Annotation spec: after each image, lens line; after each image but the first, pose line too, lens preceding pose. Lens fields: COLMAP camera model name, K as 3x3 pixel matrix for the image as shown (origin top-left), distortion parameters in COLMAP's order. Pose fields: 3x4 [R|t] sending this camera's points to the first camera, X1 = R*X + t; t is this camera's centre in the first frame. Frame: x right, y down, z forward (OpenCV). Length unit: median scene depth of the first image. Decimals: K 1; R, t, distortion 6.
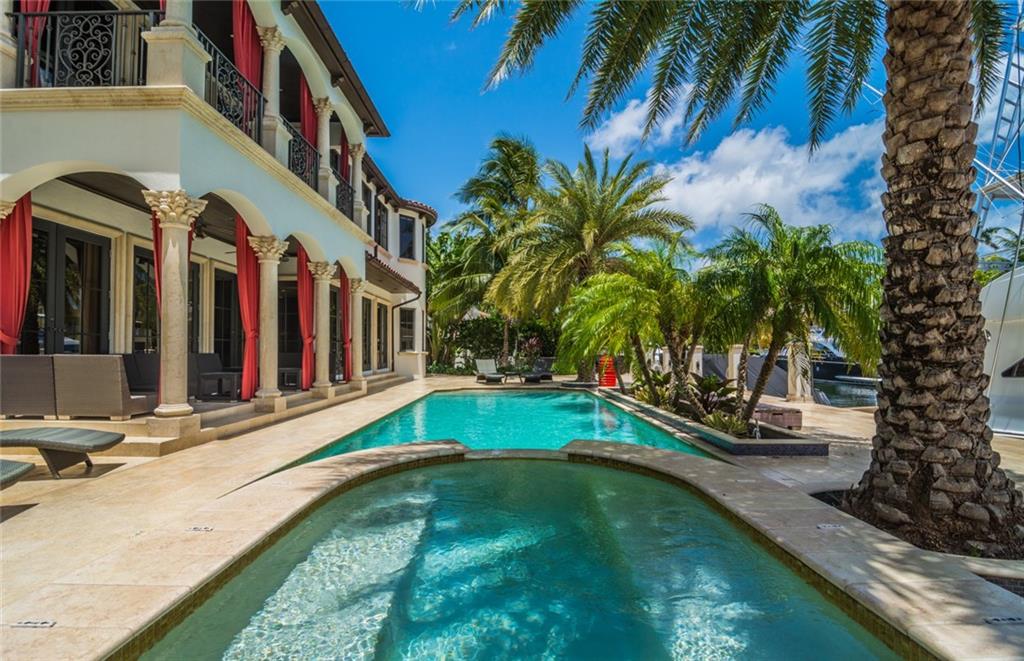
lens RADIAL K [[483.4, 0, 512.0], [0, 483.4, 330.5], [0, 0, 1]] dist [0.000478, -0.000054]
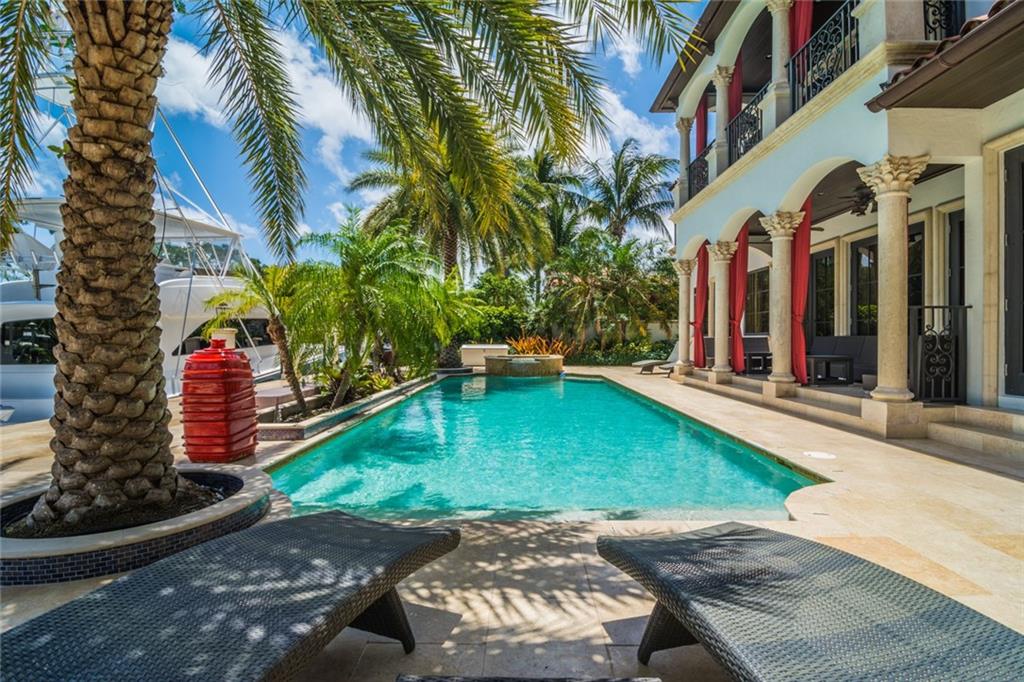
lens RADIAL K [[481.8, 0, 512.0], [0, 481.8, 341.0], [0, 0, 1]] dist [-0.000827, -0.000058]
pose [[-0.999759, 0.004465, 0.021482, 0.002202], [0.003619, 0.999223, -0.039253, 0.083251], [-0.021641, -0.039166, -0.998998, 1.775157]]
